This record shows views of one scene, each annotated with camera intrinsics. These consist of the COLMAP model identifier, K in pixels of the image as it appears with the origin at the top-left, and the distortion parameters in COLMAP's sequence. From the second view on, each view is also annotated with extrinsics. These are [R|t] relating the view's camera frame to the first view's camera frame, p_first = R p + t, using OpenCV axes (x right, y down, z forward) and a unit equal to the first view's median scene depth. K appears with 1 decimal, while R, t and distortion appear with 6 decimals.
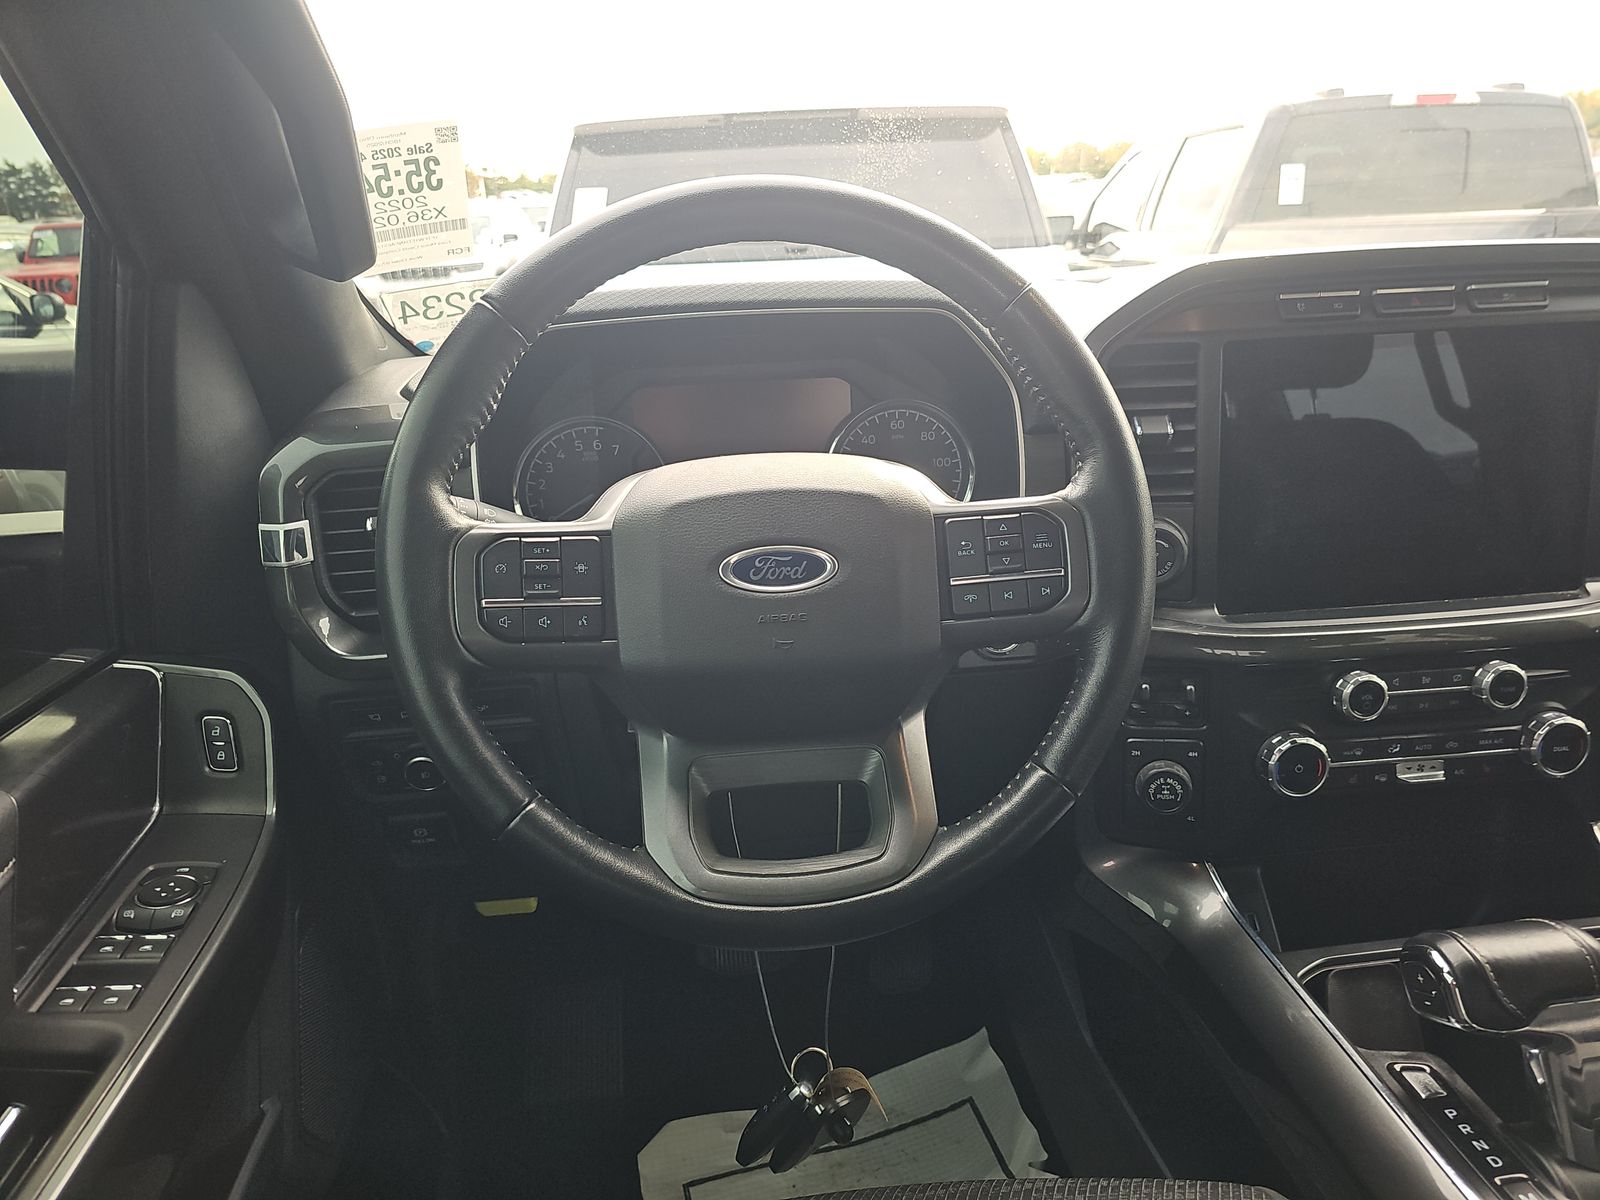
lens RADIAL K [[1069.1, 0, 791.0], [0, 1069.1, 595.7], [0, 0, 1]] dist [0.054130, -0.049683]
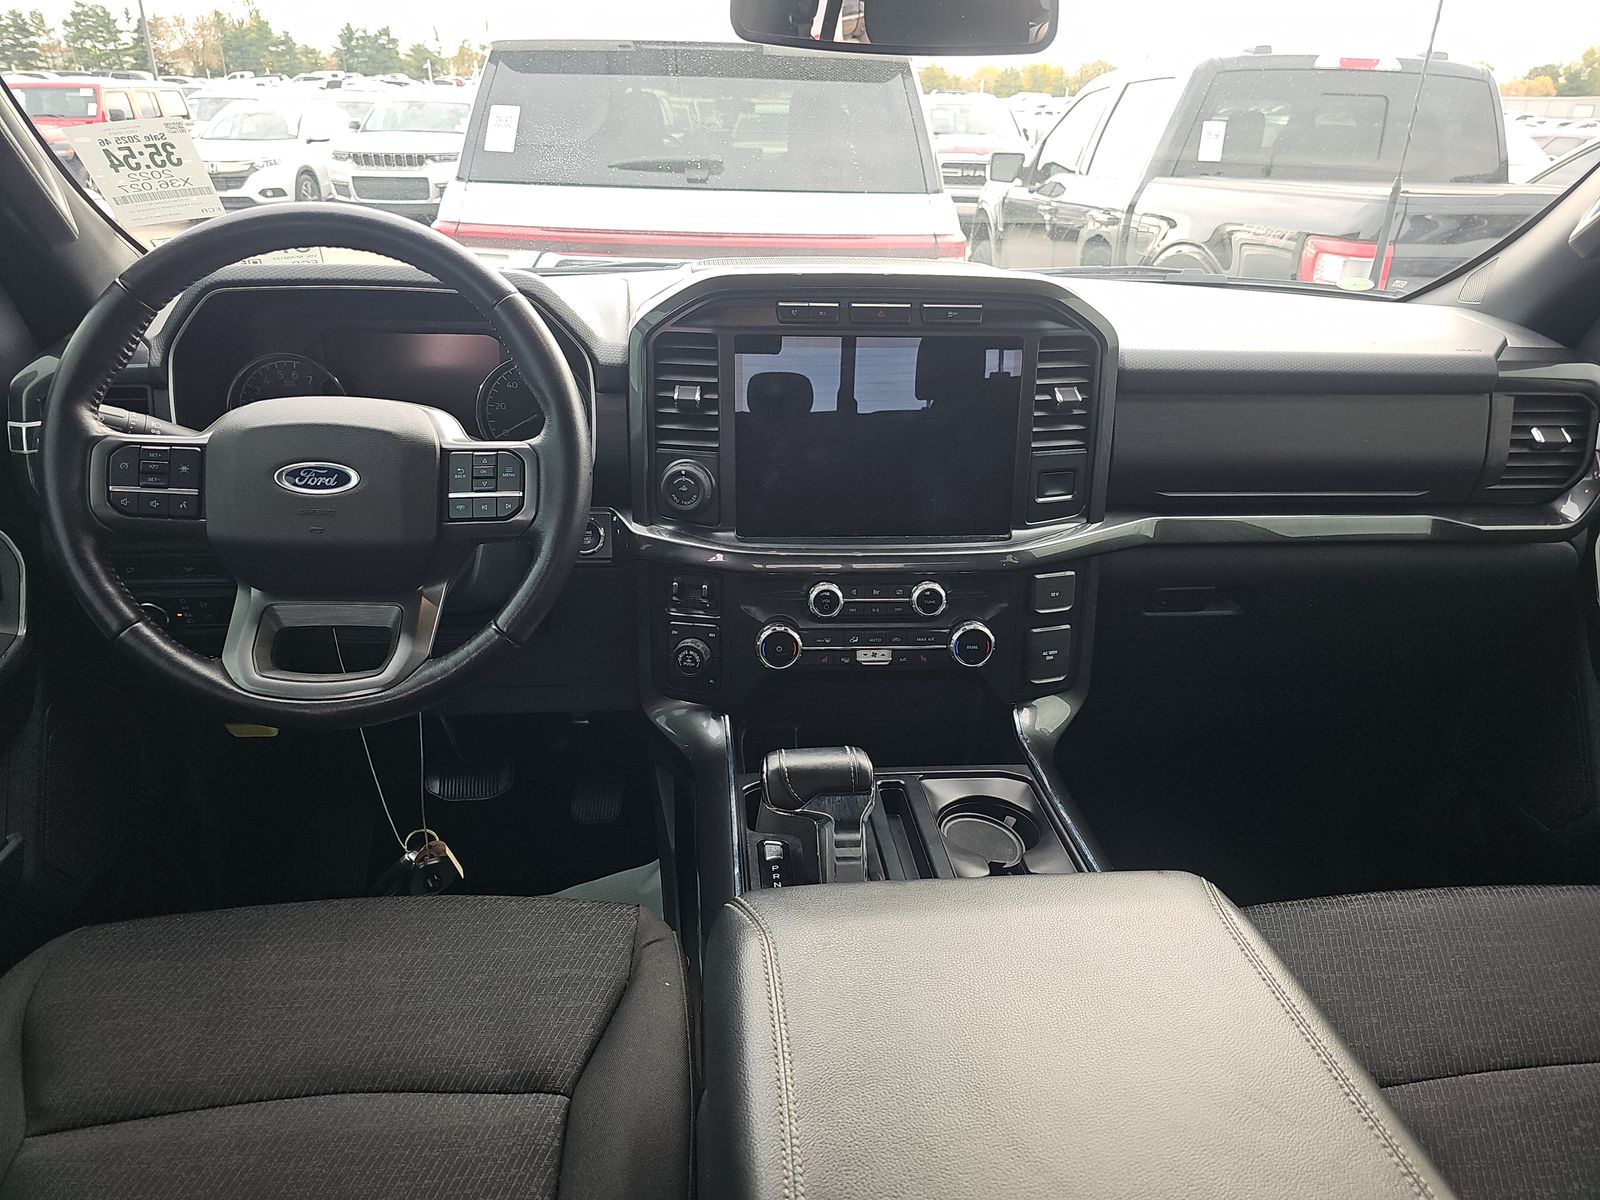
lens RADIAL K [[1091.5, 0, 800.0], [0, 1091.5, 600.0], [0, 0, 1]] dist [0.061369, -0.051138]
pose [[0.997929, 0.063957, 0.006848, 0.477494], [-0.064294, 0.994987, 0.076597, -0.012776], [-0.001914, -0.076879, 0.997039, -0.391881]]
